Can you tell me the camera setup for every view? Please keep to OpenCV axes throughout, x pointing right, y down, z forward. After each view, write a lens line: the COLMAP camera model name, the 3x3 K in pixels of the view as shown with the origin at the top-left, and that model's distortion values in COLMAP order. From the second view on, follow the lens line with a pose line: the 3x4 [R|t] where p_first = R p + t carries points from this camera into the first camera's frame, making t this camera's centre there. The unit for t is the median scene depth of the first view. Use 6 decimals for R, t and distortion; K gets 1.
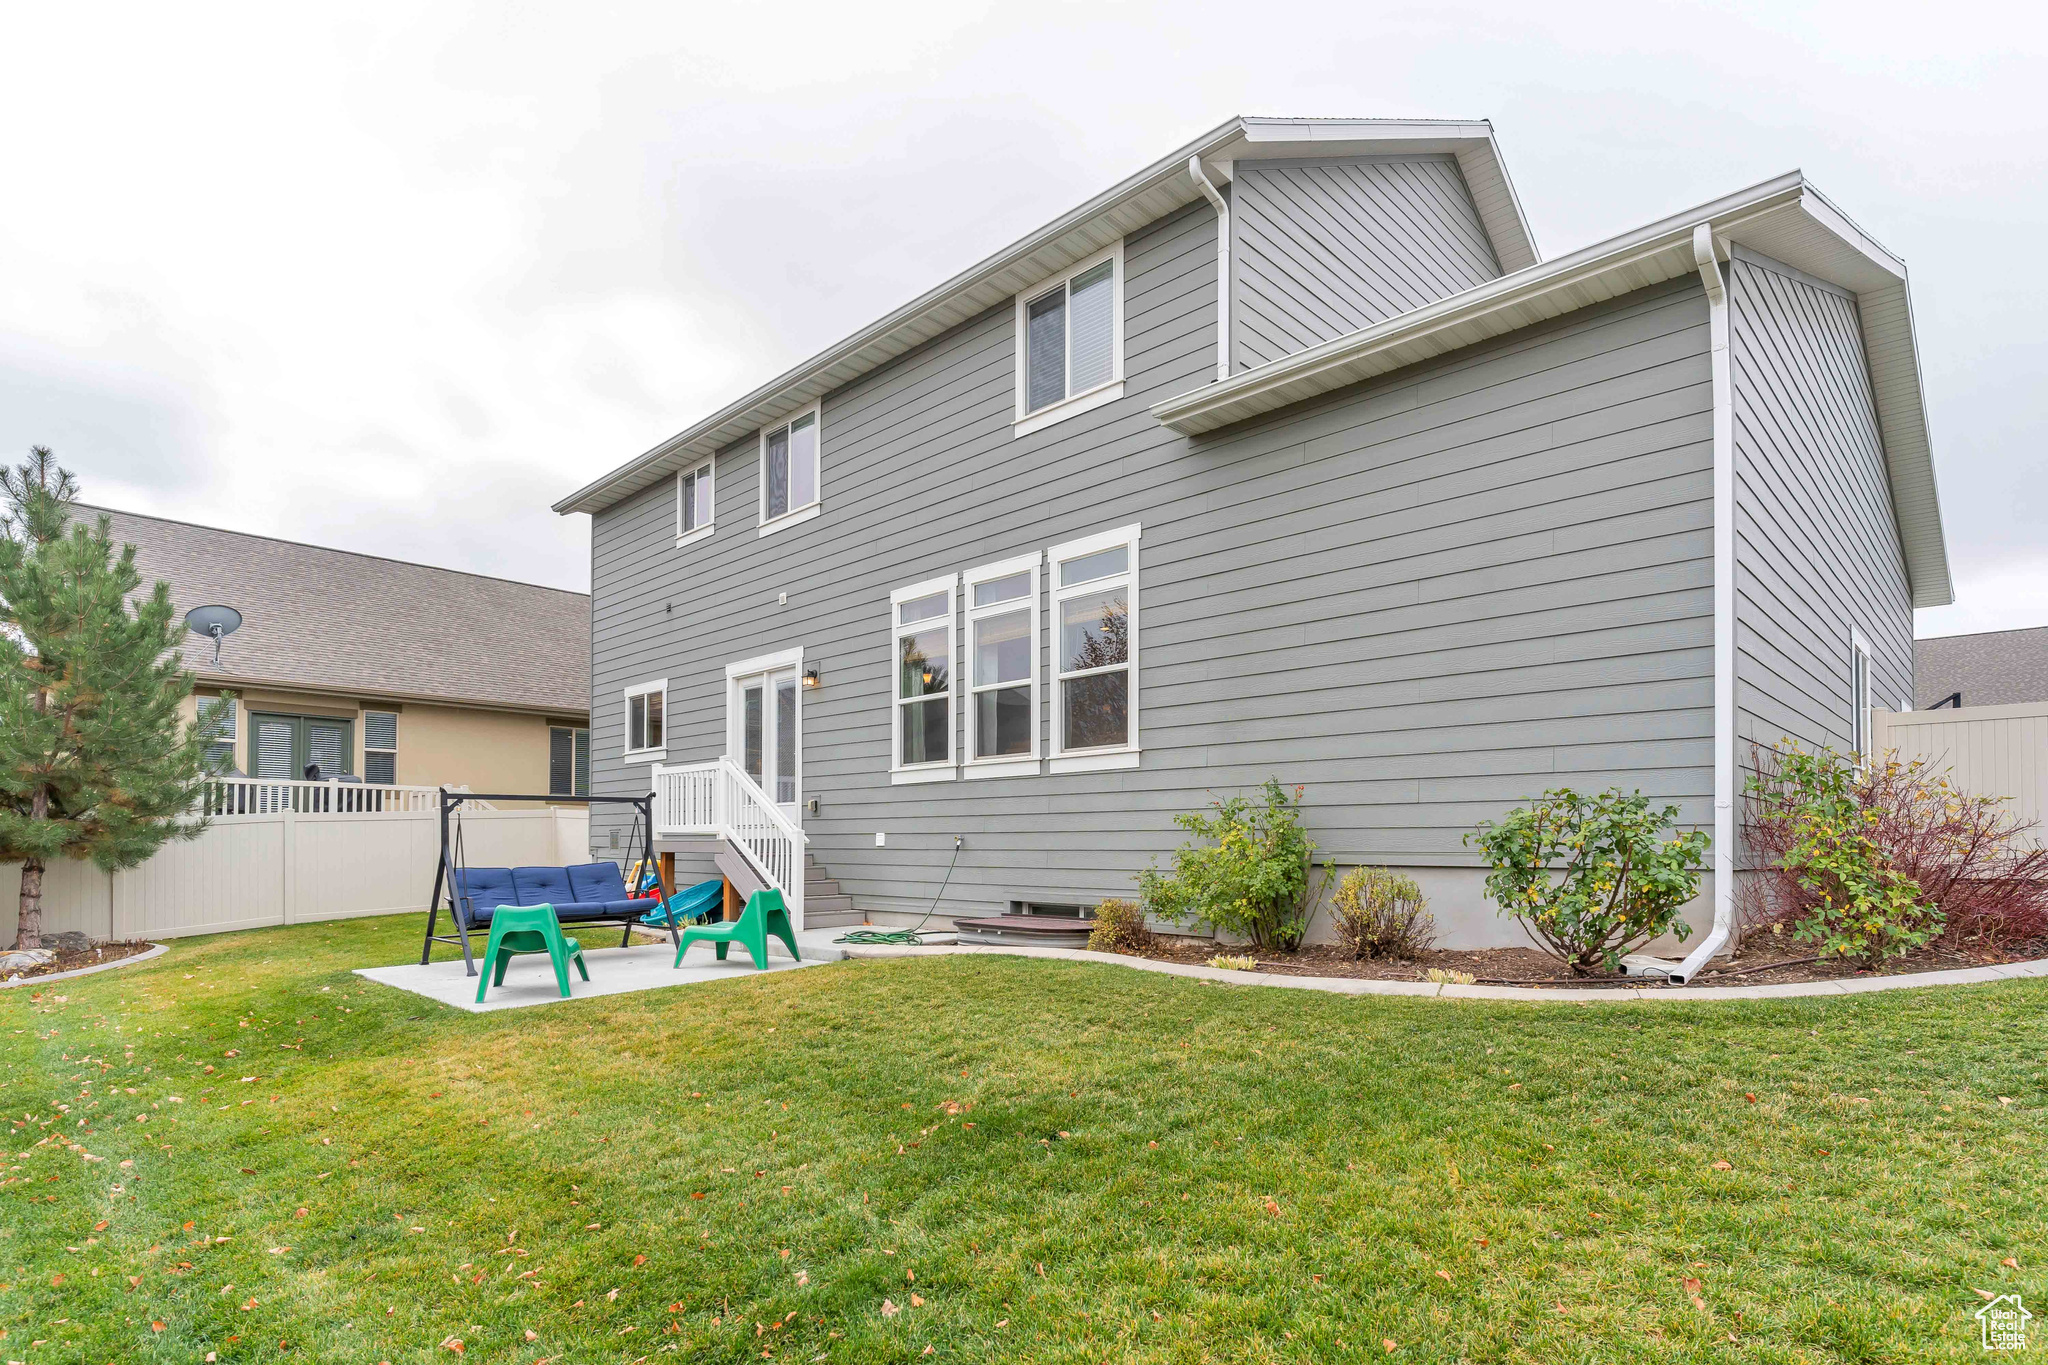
lens RADIAL K [[1035.7, 0, 938.7], [0, 1035.7, 834.1], [0, 0, 1]] dist [-0.031988, 0.004001]
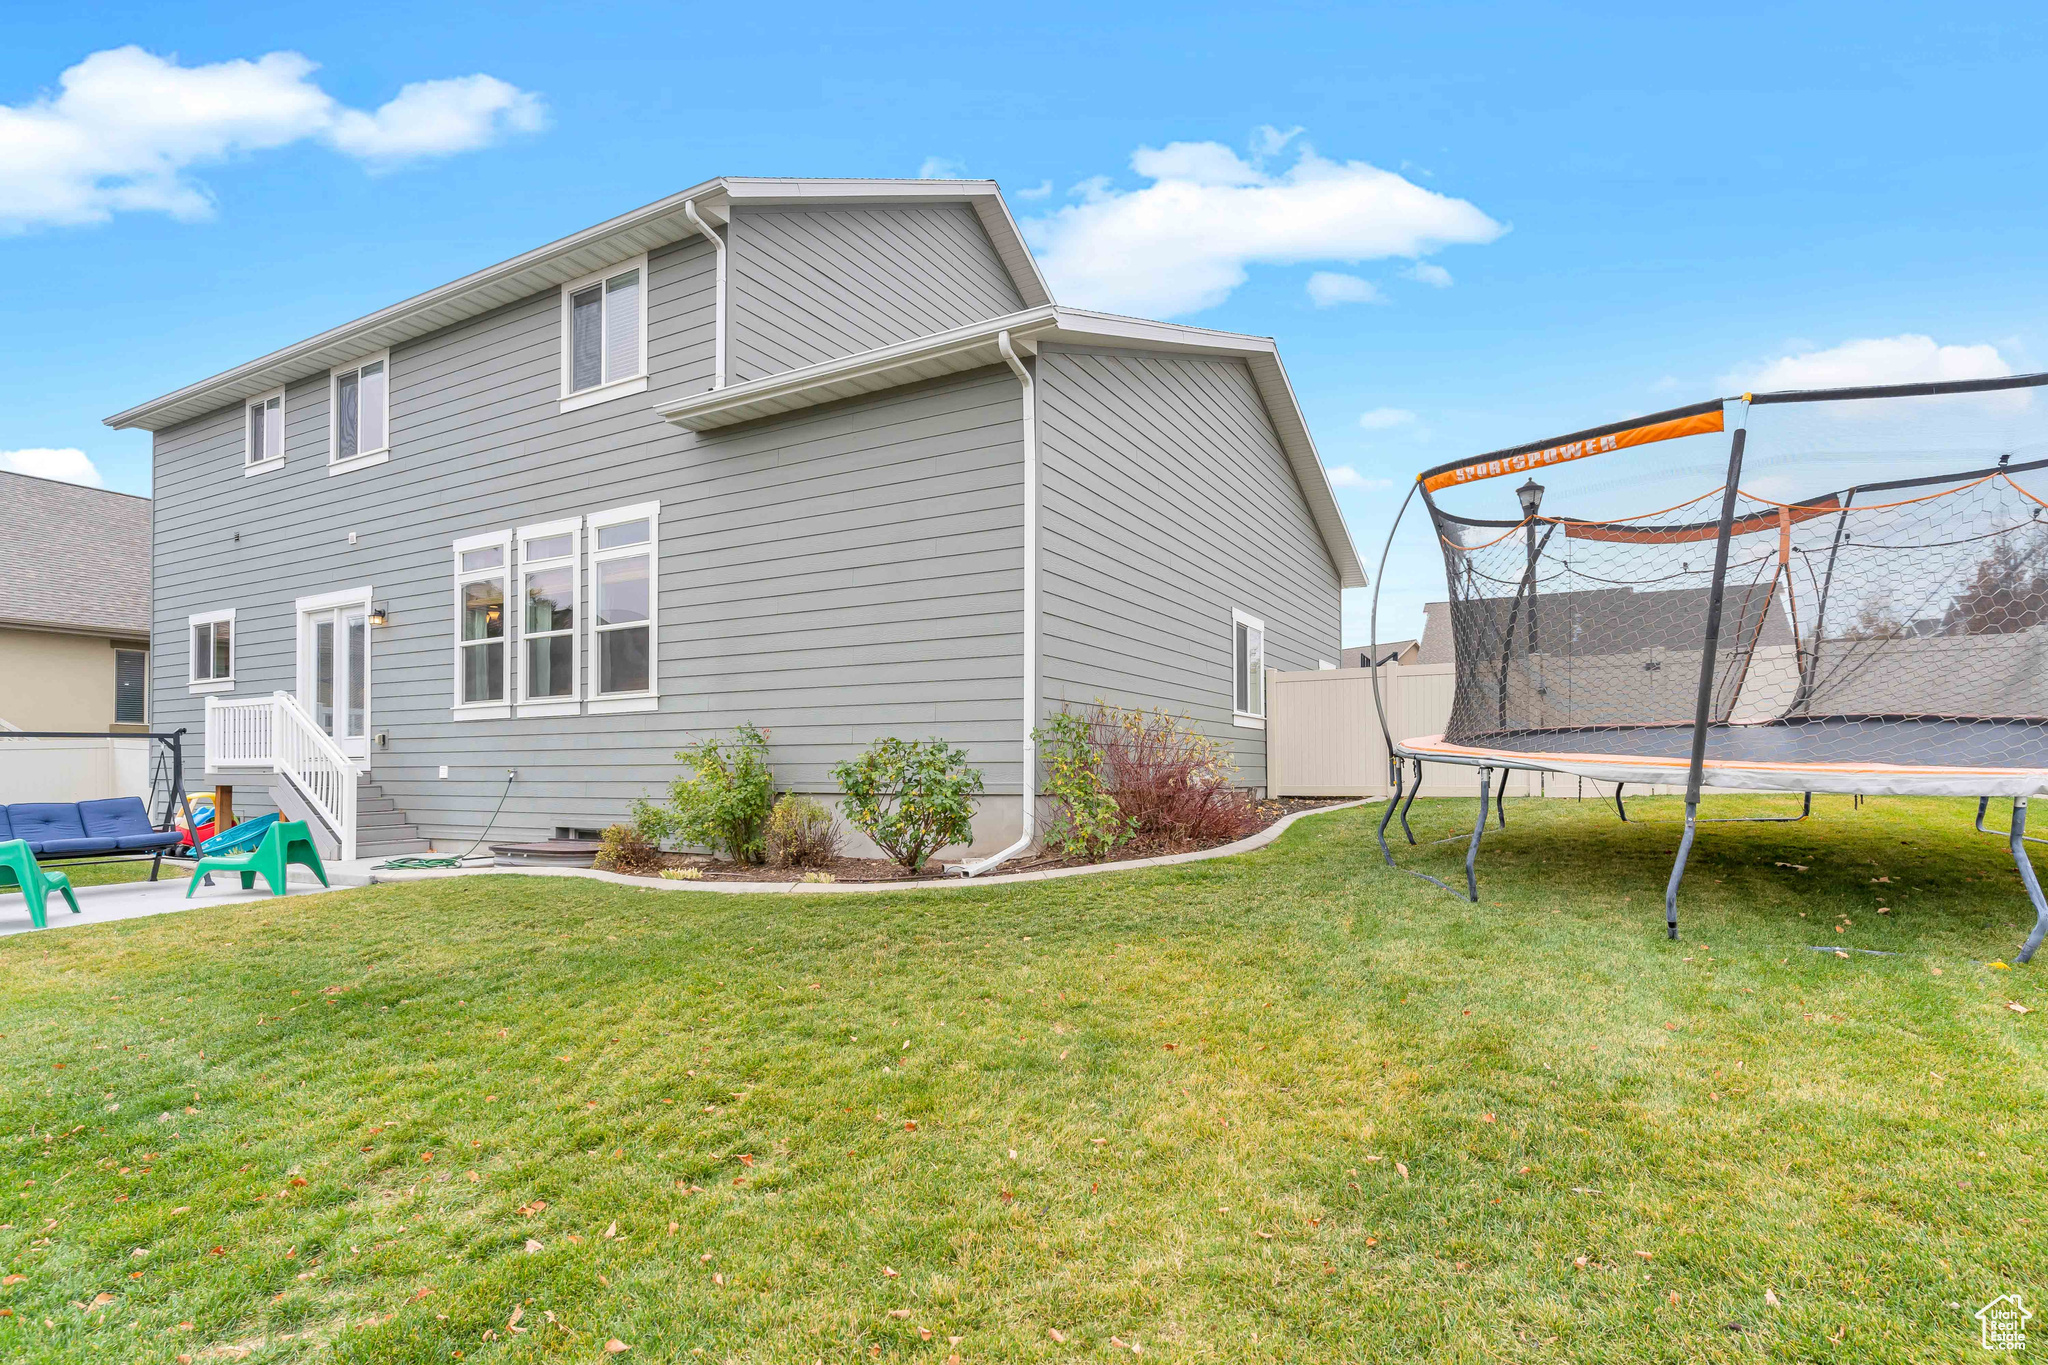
lens RADIAL K [[1035.7, 0, 1034.1], [0, 1035.7, 763.2], [0, 0, 1]] dist [-0.031988, 0.004001]
pose [[0.948768, -0.000833, 0.315972, 0.222381], [0.000442, 0.999999, 0.001307, -0.006444], [-0.315973, -0.001100, 0.948768, -0.229425]]
